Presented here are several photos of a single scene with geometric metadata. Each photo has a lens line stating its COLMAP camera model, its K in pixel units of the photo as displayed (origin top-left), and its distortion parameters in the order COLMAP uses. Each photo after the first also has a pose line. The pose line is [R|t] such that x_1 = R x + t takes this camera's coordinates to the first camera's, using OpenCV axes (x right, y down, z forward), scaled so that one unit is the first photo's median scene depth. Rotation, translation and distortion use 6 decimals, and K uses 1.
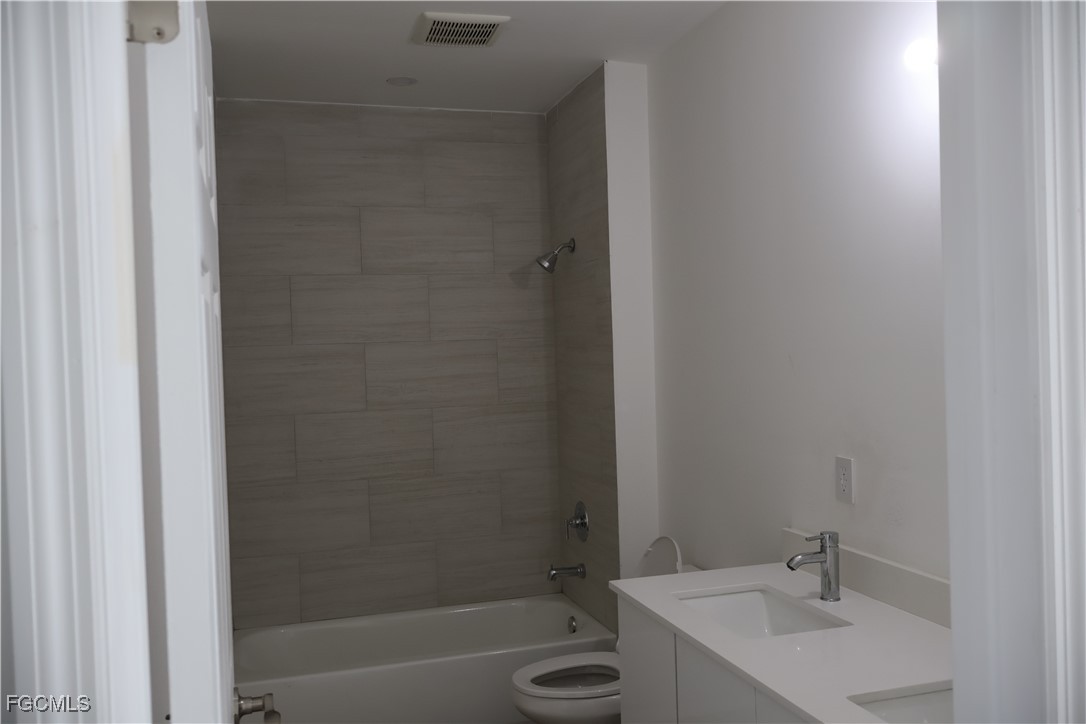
lens RADIAL K [[898.0, 0, 541.9], [0, 898.0, 363.4], [0, 0, 1]] dist [-0.004322, -0.000026]
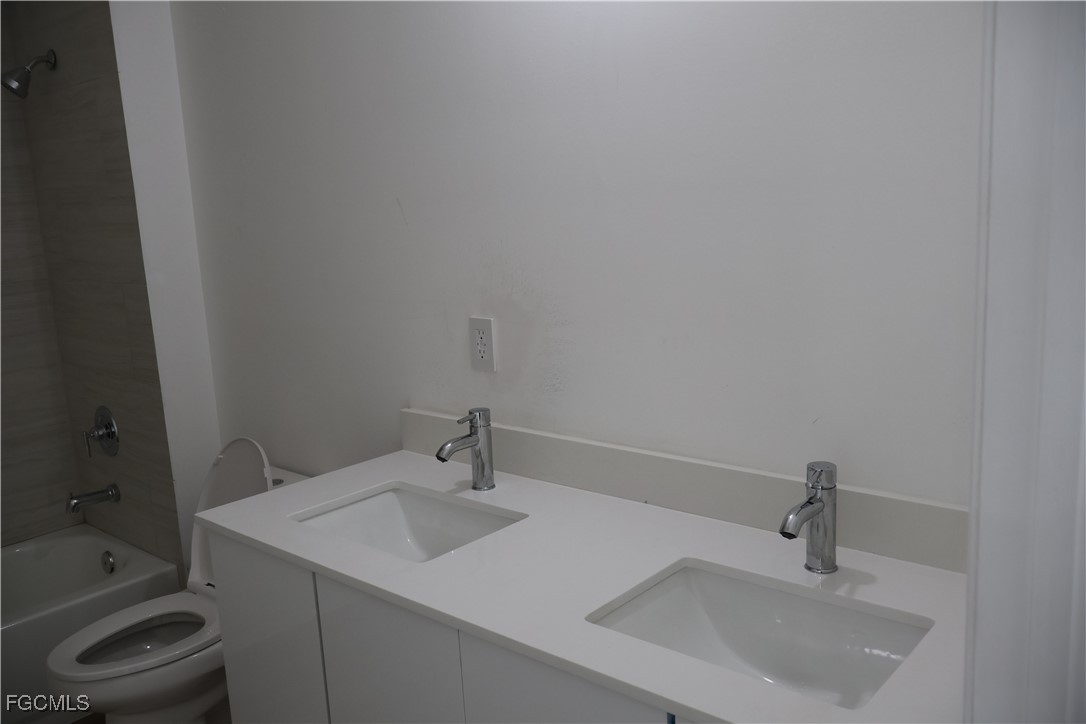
lens RADIAL K [[898.0, 0, 543.1], [0, 898.0, 359.0], [0, 0, 1]] dist [-0.004322, -0.000026]
pose [[0.848284, -0.108626, 0.518281, -0.049941], [0.034417, 0.987975, 0.150737, 0.017853], [-0.528423, -0.110030, 0.841821, 0.256642]]
